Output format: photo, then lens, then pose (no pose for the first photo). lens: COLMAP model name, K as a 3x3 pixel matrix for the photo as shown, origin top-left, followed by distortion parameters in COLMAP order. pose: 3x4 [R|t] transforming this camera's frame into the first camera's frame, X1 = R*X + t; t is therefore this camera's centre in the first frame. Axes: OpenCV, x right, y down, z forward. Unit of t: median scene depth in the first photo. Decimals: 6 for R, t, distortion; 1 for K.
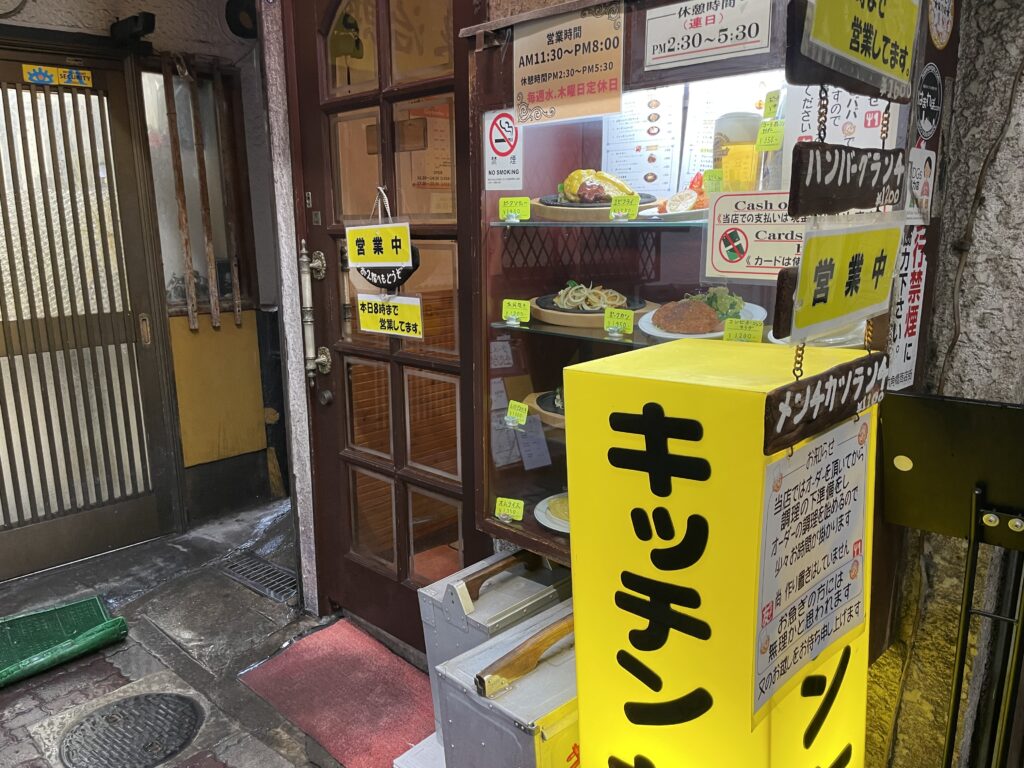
lens RADIAL K [[762.8, 0, 520.0], [0, 762.8, 384.8], [0, 0, 1]] dist [0.096083, -0.128967]
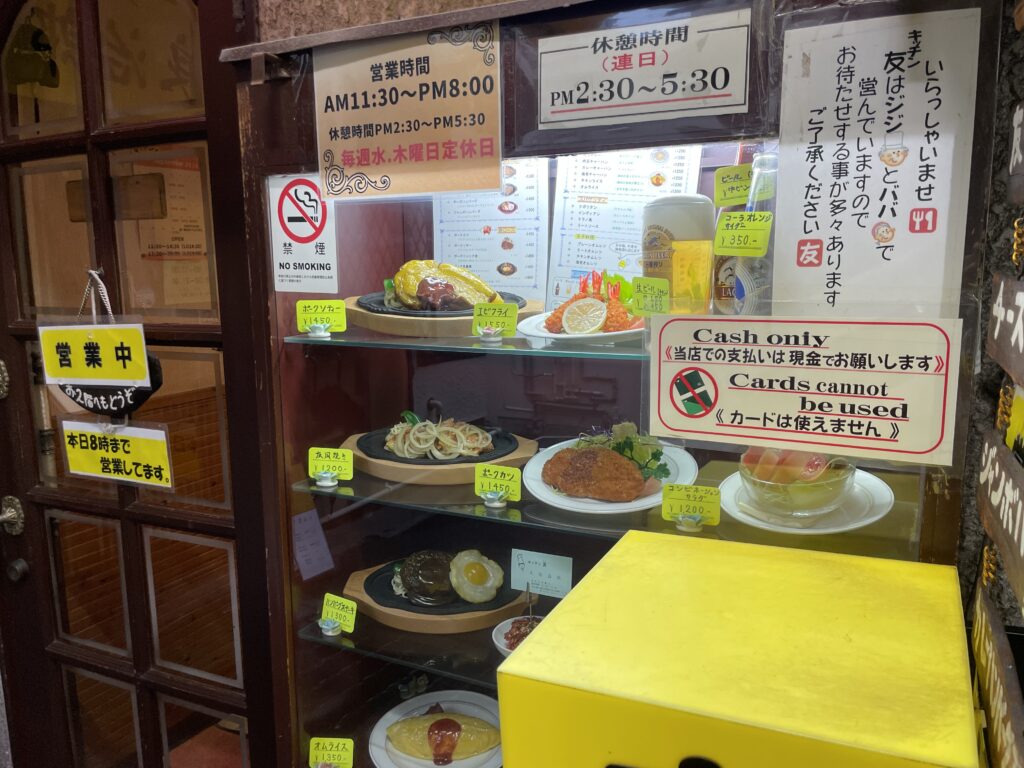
lens RADIAL K [[760.6, 0, 512.0], [0, 760.6, 384.0], [0, 0, 1]] dist [0.095217, -0.128878]
pose [[0.951013, -0.055604, 0.304108, -0.045030], [0.072314, 0.996413, -0.043955, -0.105370], [-0.300573, 0.063793, 0.951623, 0.257295]]
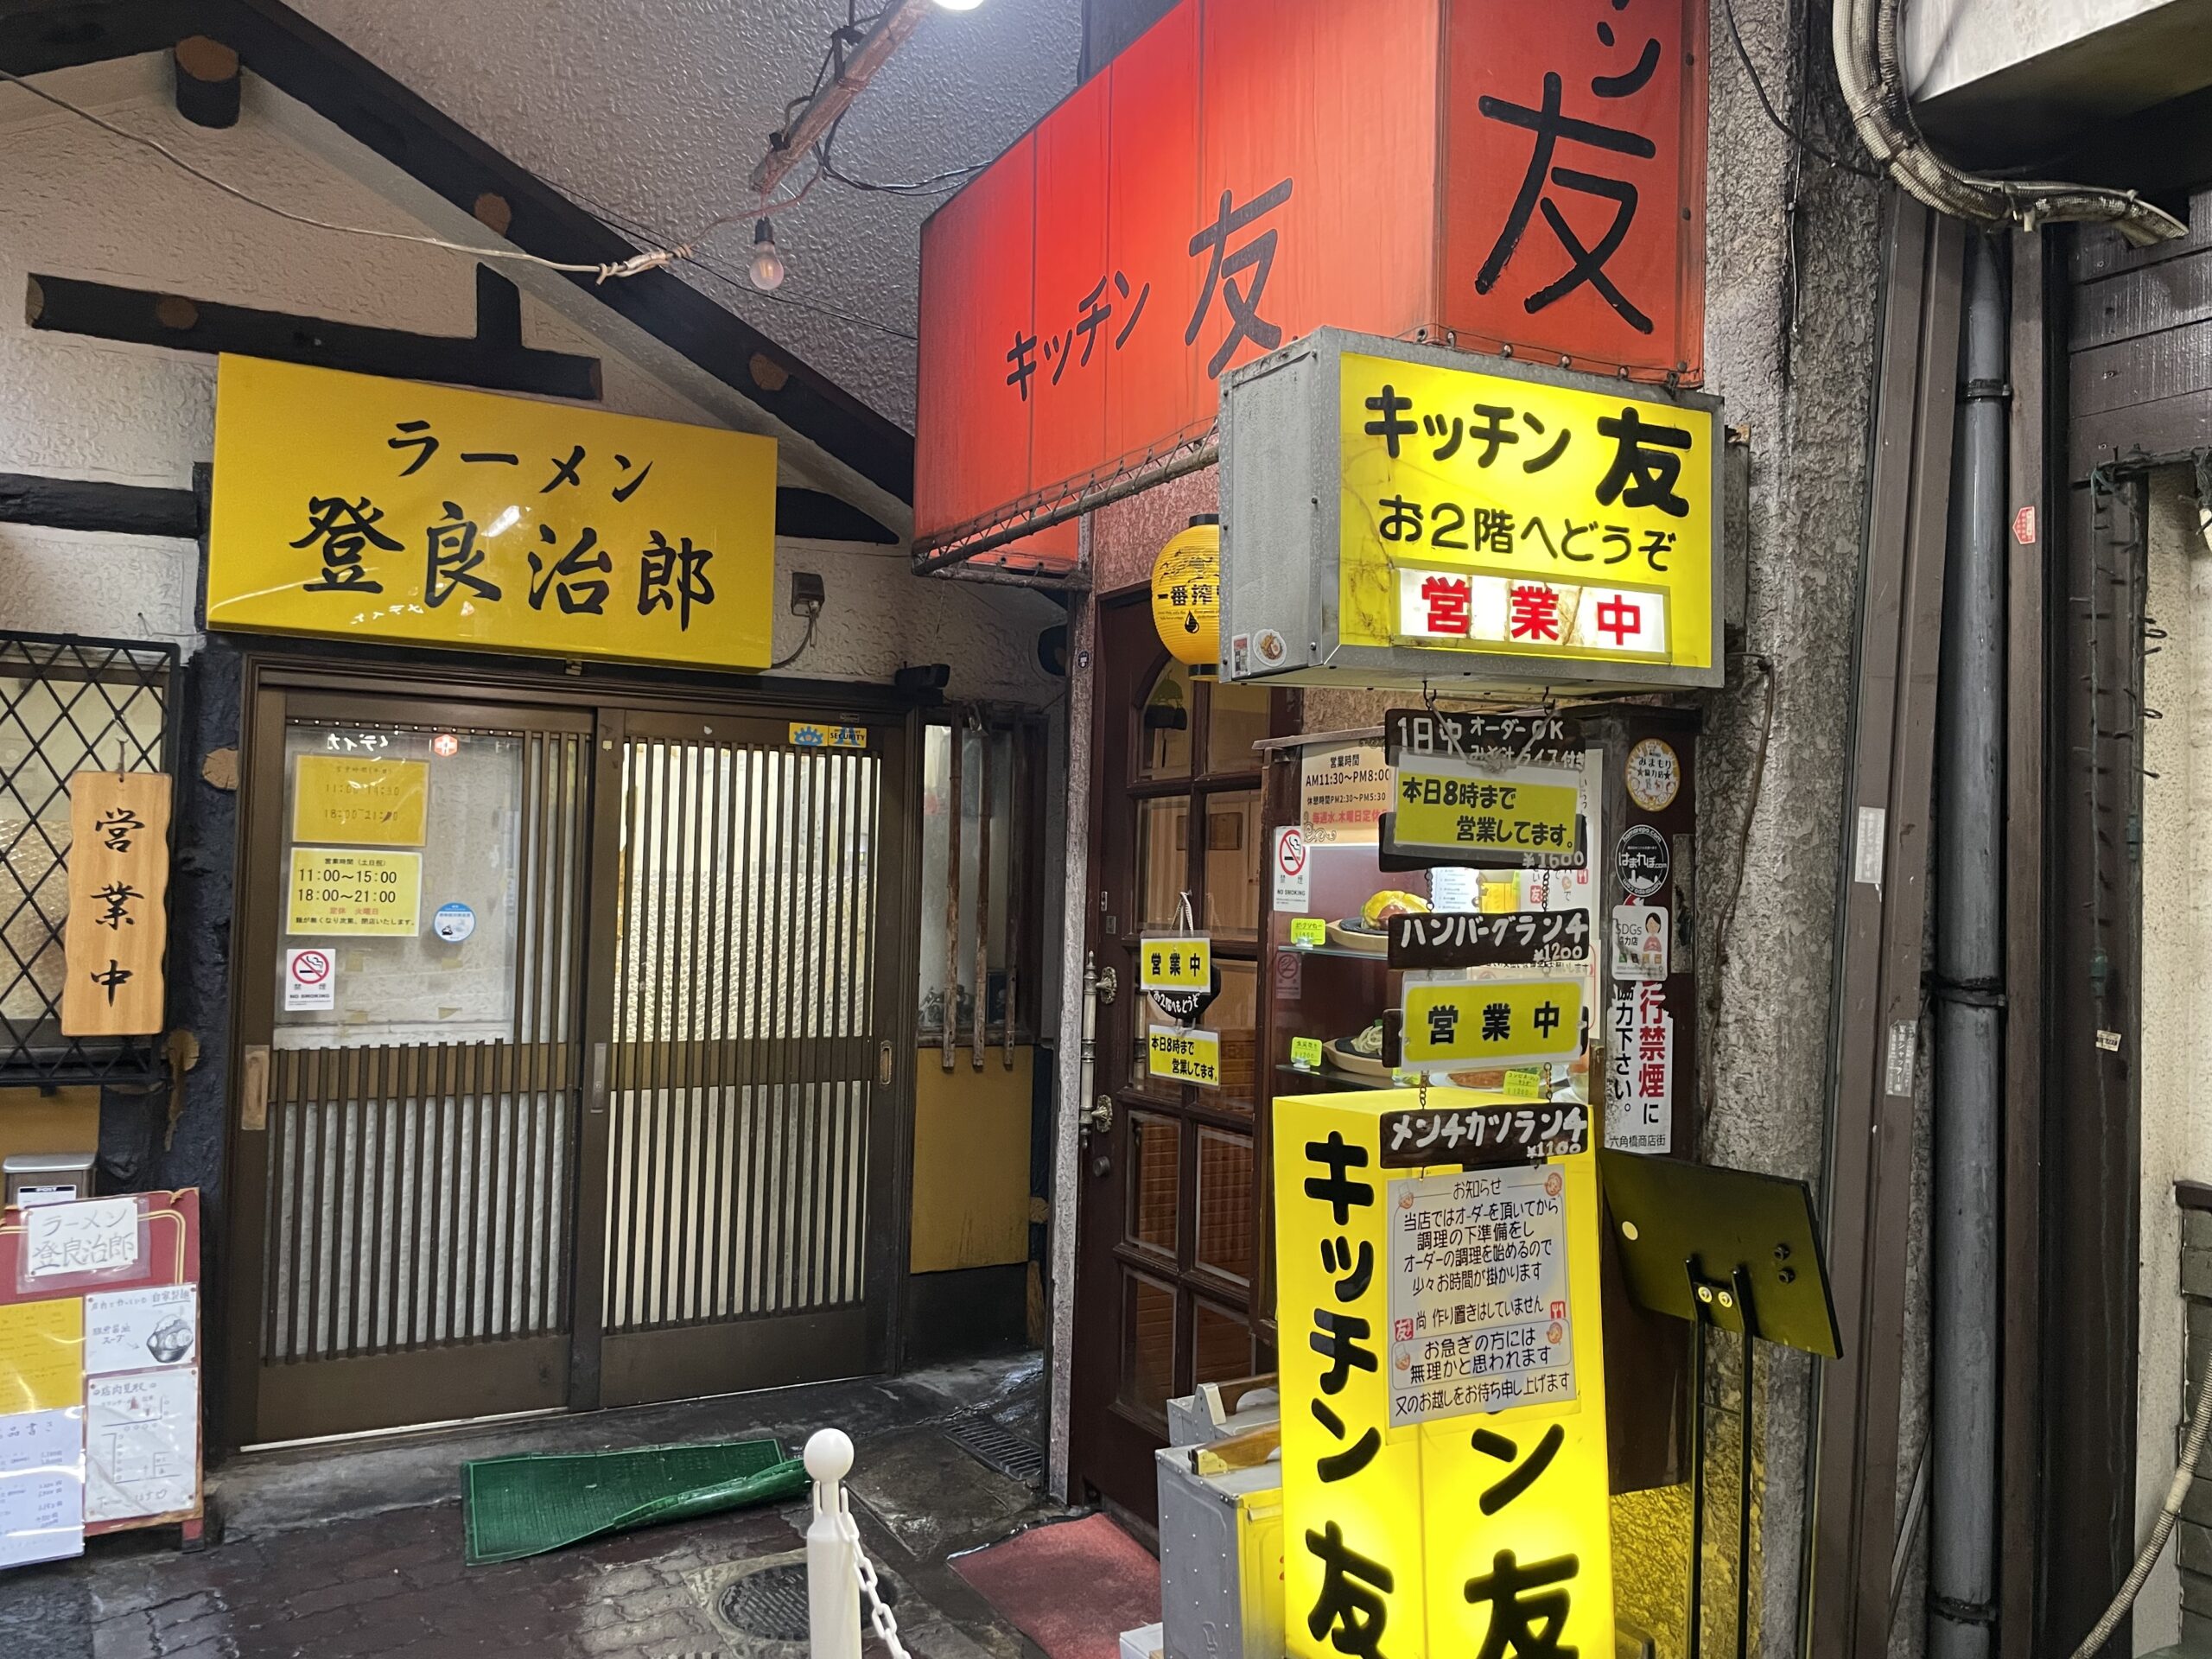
lens RADIAL K [[1647.9, 0, 1123.2], [0, 1647.9, 831.3], [0, 0, 1]] dist [0.096083, -0.128967]
pose [[0.954849, 0.020445, -0.296388, 0.276497], [-0.092971, 0.968085, -0.232741, 0.089083], [0.282170, 0.249788, 0.926275, -0.645028]]
